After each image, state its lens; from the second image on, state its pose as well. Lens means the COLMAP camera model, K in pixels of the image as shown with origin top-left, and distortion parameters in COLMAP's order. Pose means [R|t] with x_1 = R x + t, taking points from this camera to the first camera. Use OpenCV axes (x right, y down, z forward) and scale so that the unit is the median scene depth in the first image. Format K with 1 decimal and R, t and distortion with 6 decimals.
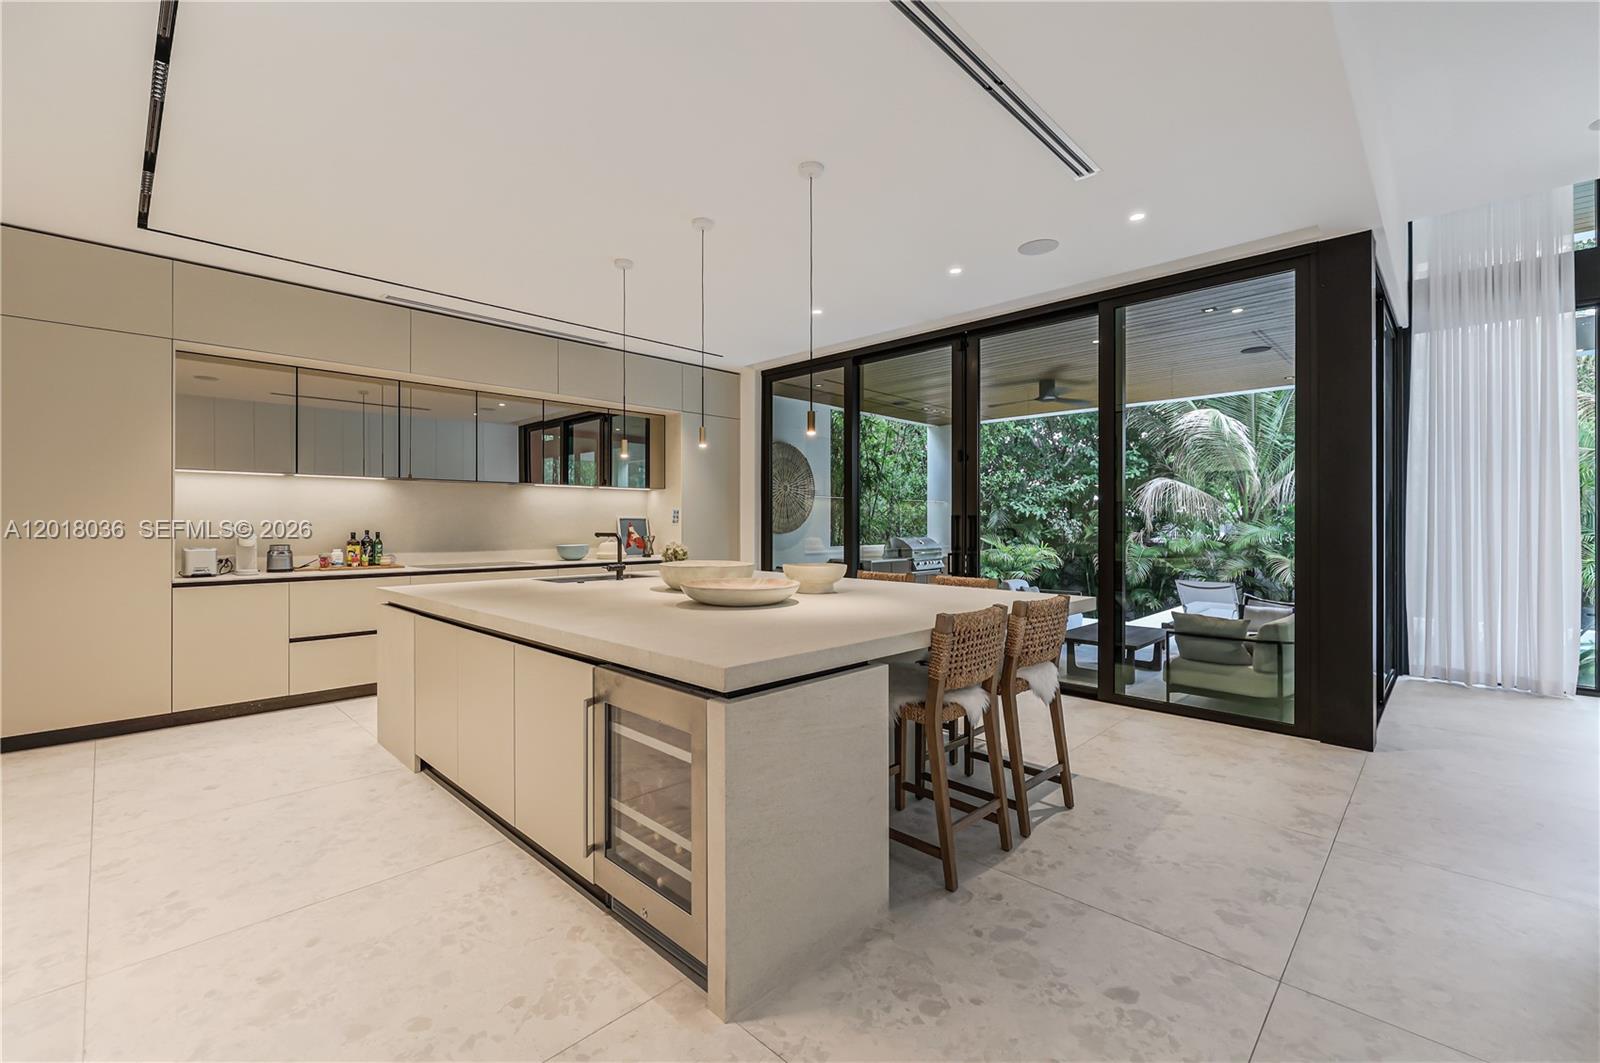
lens RADIAL K [[679.3, 0, 786.3], [0, 679.3, 523.1], [0, 0, 1]] dist [-0.000173, 0.000660]
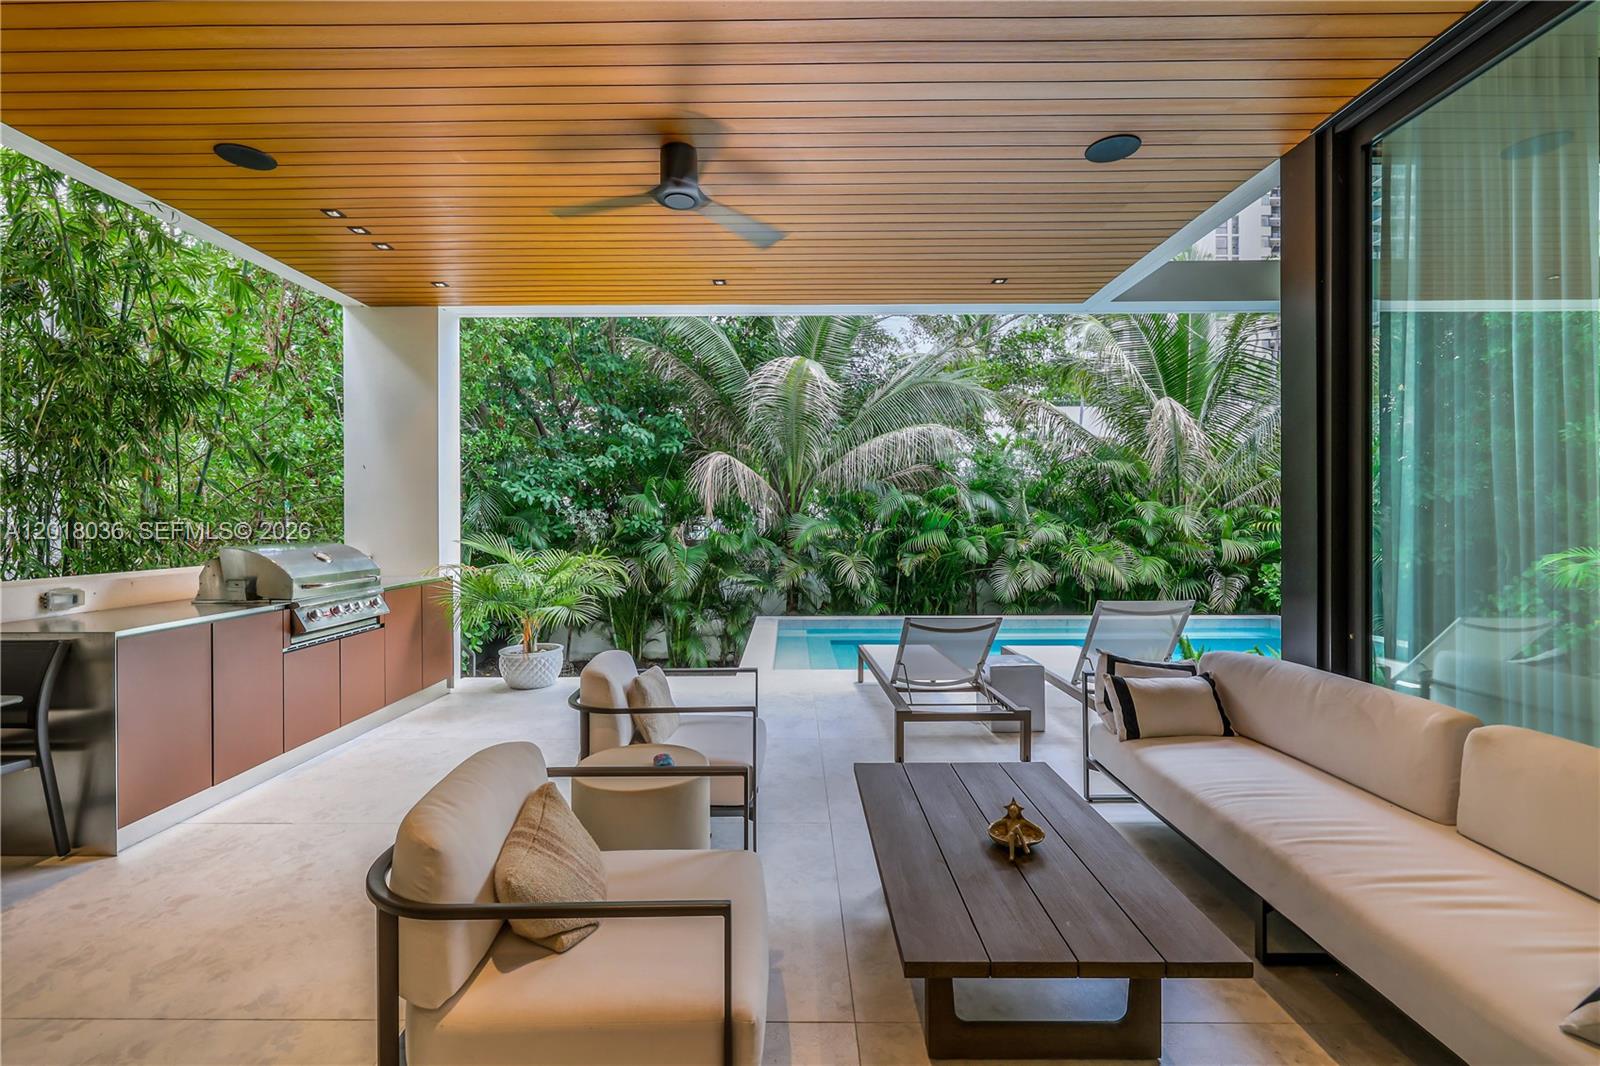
lens RADIAL K [[679.3, 0, 793.3], [0, 679.3, 518.2], [0, 0, 1]] dist [-0.000173, 0.000660]
pose [[0.711492, -0.001235, 0.702693, 0.200241], [0.001339, 0.999999, 0.000402, 0.009461], [-0.702693, 0.000655, 0.711493, 0.912348]]
